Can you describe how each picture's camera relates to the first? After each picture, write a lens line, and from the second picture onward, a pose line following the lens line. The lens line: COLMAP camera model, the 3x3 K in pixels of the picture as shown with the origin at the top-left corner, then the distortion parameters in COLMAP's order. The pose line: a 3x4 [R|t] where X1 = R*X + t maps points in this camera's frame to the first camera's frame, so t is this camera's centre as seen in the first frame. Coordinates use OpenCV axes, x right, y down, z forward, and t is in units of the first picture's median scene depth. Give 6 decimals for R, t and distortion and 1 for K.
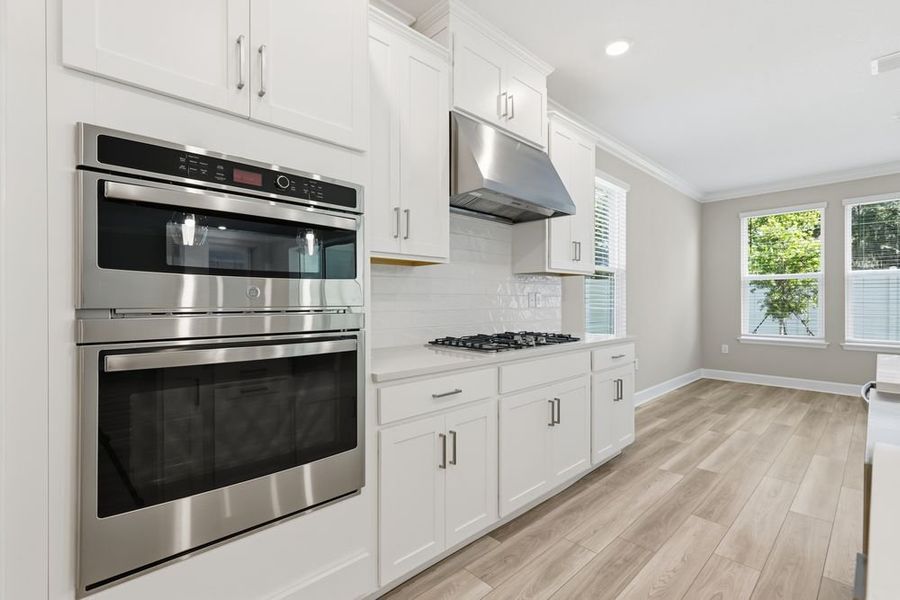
lens RADIAL K [[406.6, 0, 450.6], [0, 406.6, 300.4], [0, 0, 1]] dist [-0.004443, 0.002780]
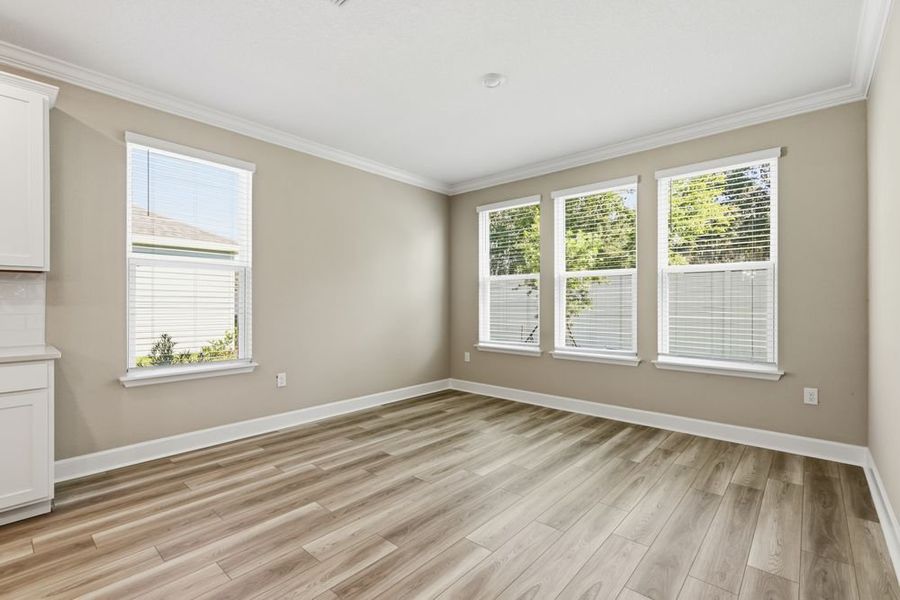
lens RADIAL K [[406.6, 0, 451.4], [0, 406.6, 299.4], [0, 0, 1]] dist [-0.004443, 0.002780]
pose [[0.995750, -0.000384, 0.092100, 1.038328], [0.001068, 0.999972, -0.007380, -0.003954], [-0.092095, 0.007447, 0.995722, 0.187552]]
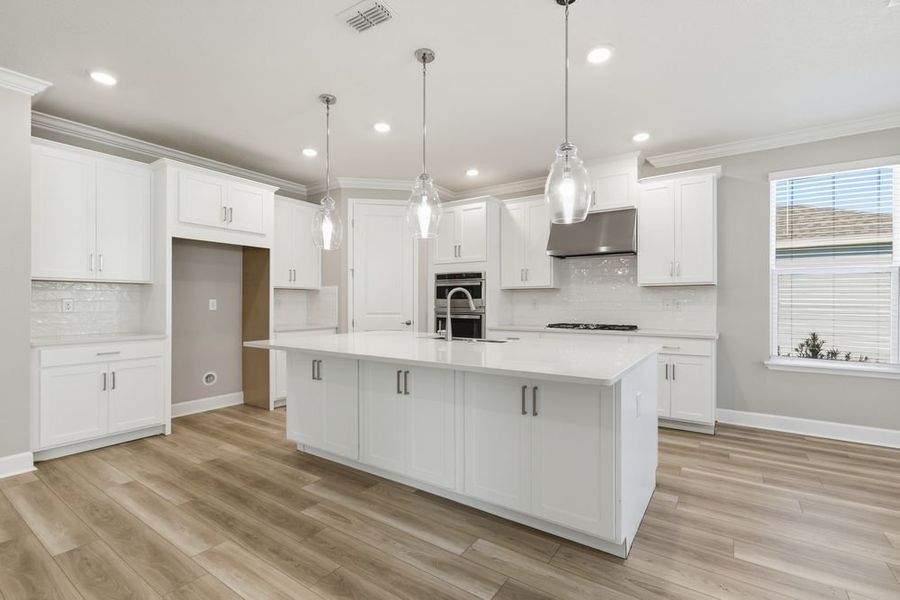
lens RADIAL K [[406.6, 0, 448.0], [0, 406.6, 301.5], [0, 0, 1]] dist [-0.004443, 0.002780]
pose [[0.208184, -0.005215, -0.978076, 1.365541], [-0.004113, 0.999972, -0.006207, -0.001850], [0.978081, 0.005315, 0.208157, -0.007204]]
